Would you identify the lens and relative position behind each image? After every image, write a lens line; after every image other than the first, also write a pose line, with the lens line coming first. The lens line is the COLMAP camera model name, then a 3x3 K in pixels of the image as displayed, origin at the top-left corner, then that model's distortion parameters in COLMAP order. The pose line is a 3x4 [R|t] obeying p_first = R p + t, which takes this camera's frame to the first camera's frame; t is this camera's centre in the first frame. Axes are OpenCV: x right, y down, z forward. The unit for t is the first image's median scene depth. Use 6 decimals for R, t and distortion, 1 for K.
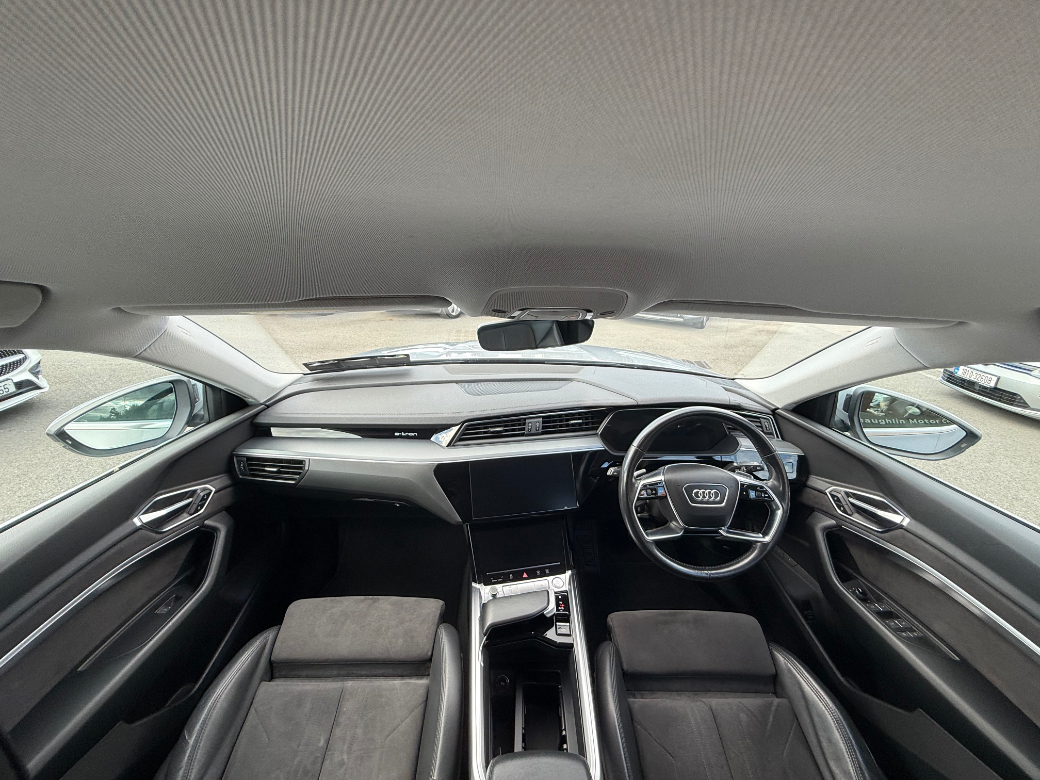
lens RADIAL K [[413.9, 0, 520.0], [0, 413.9, 390.0], [0, 0, 1]] dist [0.001937, -0.000366]
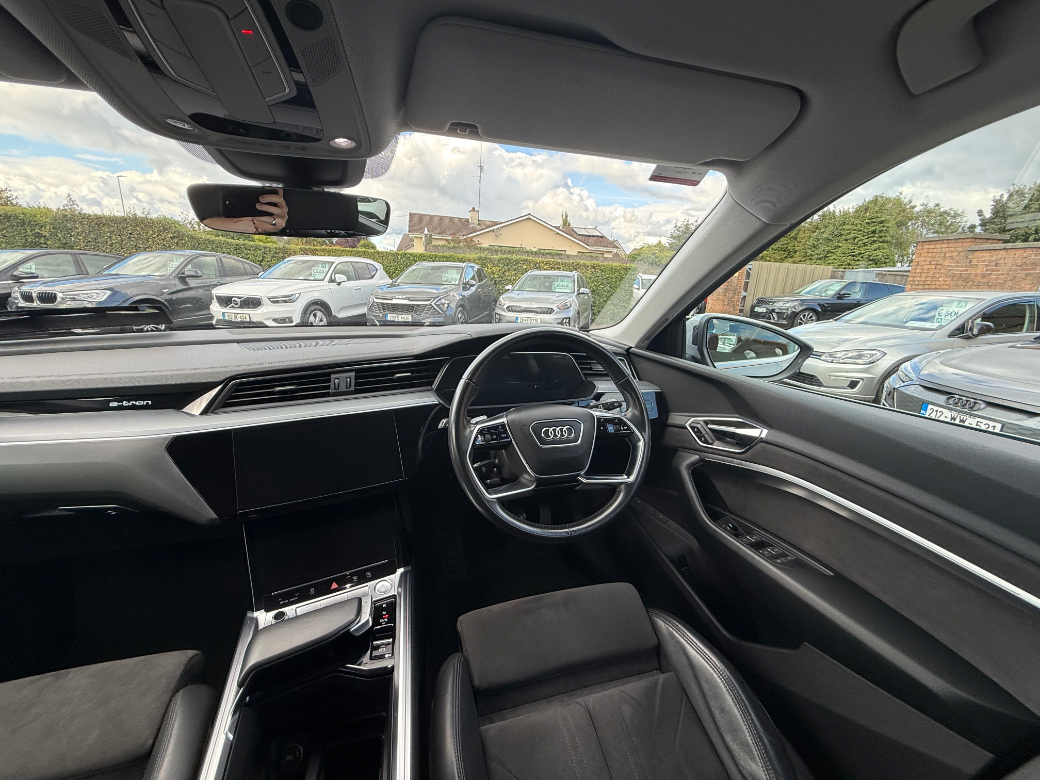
lens RADIAL K [[413.9, 0, 520.0], [0, 413.9, 390.0], [0, 0, 1]] dist [0.001937, -0.000366]
pose [[0.961401, -0.068365, 0.266524, 0.165173], [0.087542, 0.994308, -0.060735, 0.204870], [-0.260854, 0.081722, 0.961913, 0.234120]]
